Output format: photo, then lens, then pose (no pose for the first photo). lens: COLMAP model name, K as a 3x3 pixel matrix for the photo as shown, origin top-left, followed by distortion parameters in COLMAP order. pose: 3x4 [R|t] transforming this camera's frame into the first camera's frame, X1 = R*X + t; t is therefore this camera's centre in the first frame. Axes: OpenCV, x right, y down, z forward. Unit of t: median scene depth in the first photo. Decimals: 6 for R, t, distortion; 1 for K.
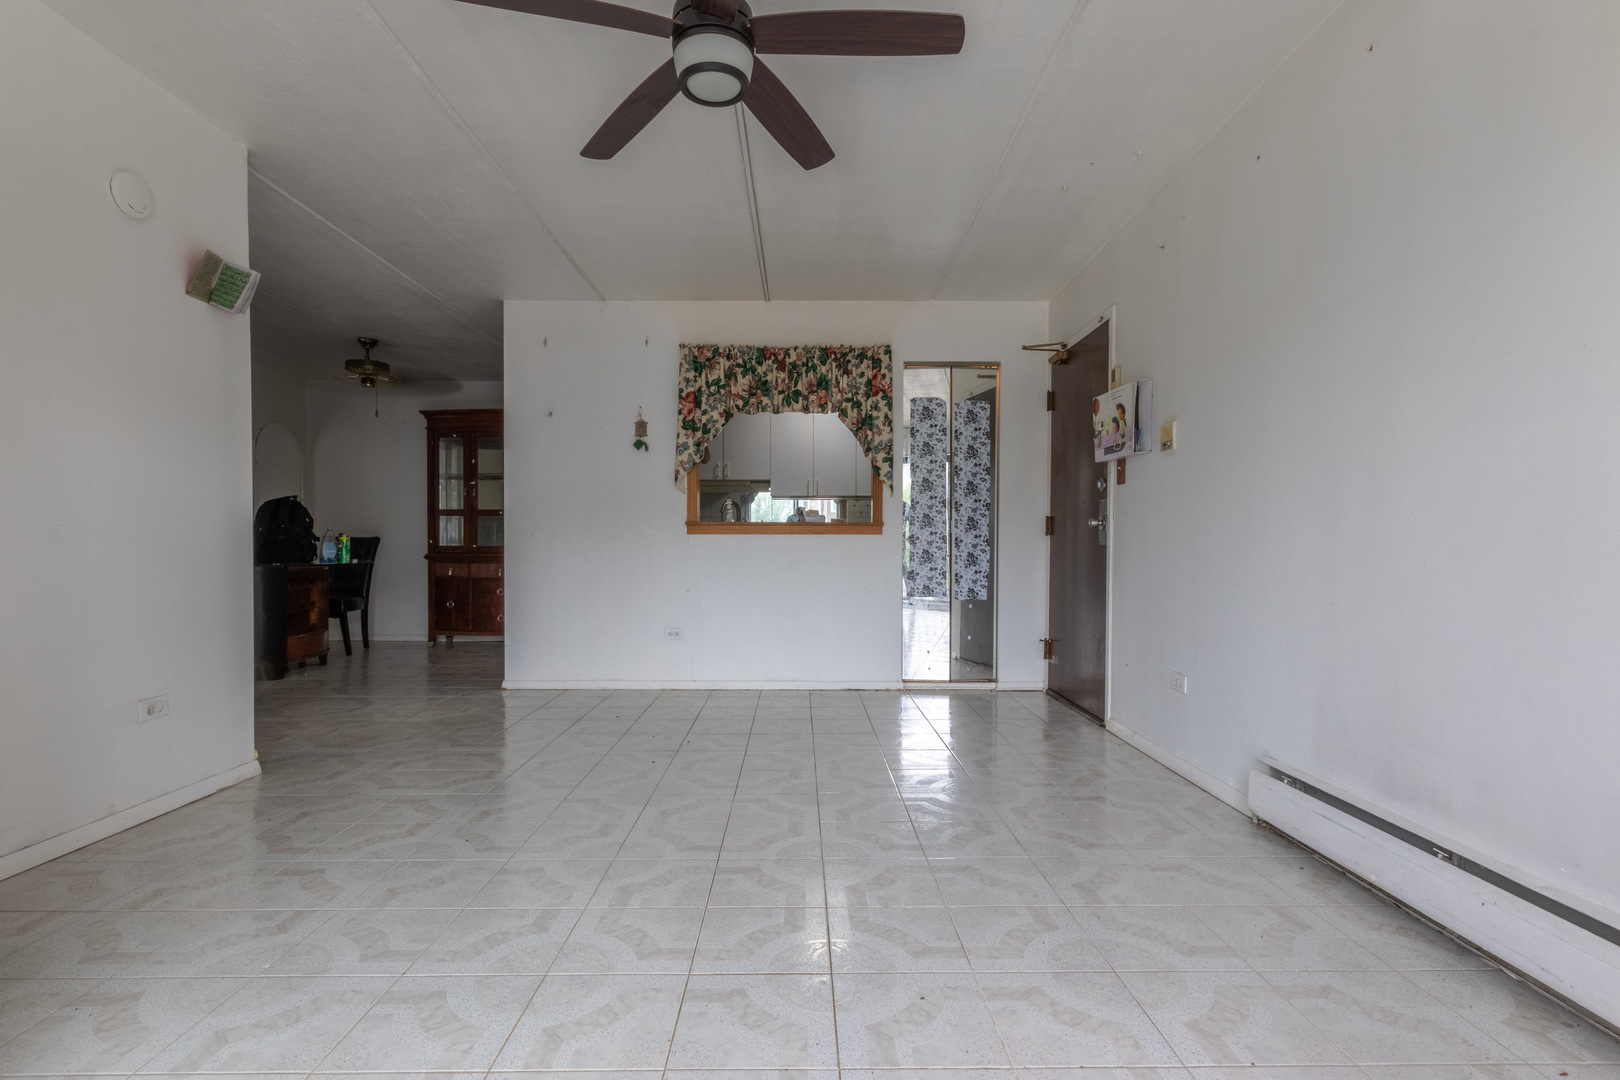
lens RADIAL K [[778.6, 0, 809.8], [0, 778.6, 550.6], [0, 0, 1]] dist [0.001114, 0.000604]
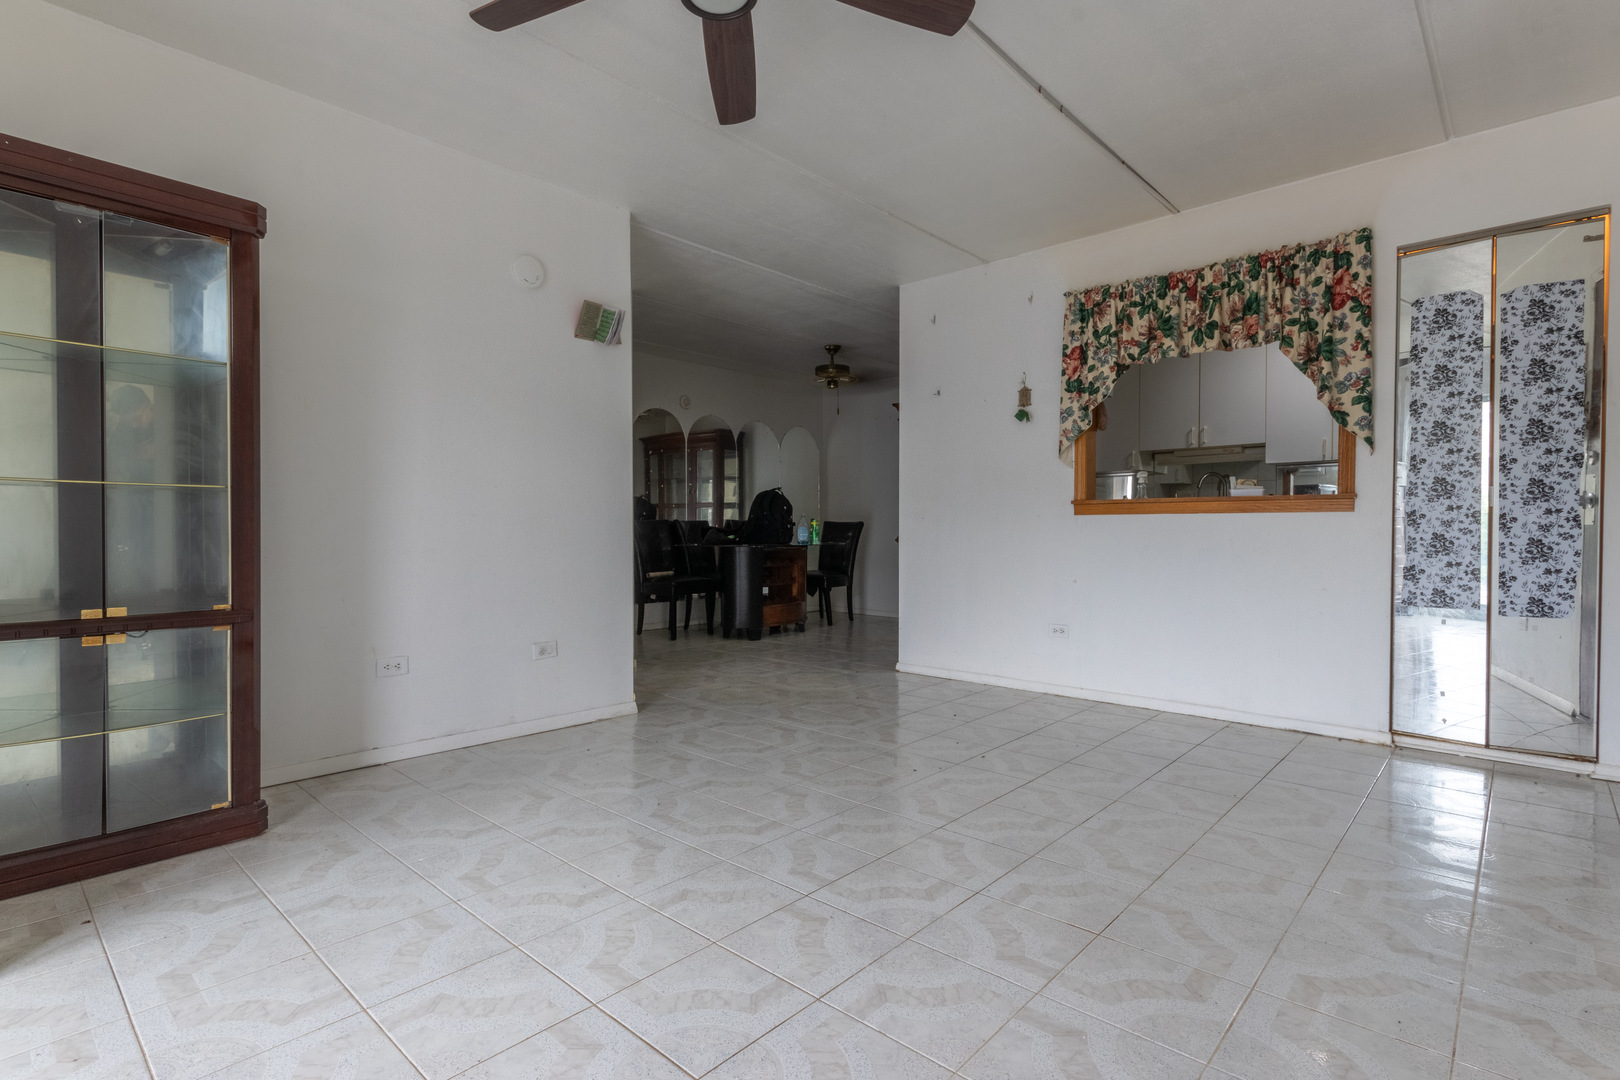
lens RADIAL K [[784.8, 0, 810.0], [0, 784.8, 540.0], [0, 0, 1]] dist [0.003263, 0.000850]
pose [[0.723680, 0.007048, -0.690100, 0.225615], [-0.002294, 0.999967, 0.007806, 0.000015], [0.690132, -0.004066, 0.723672, 0.179869]]
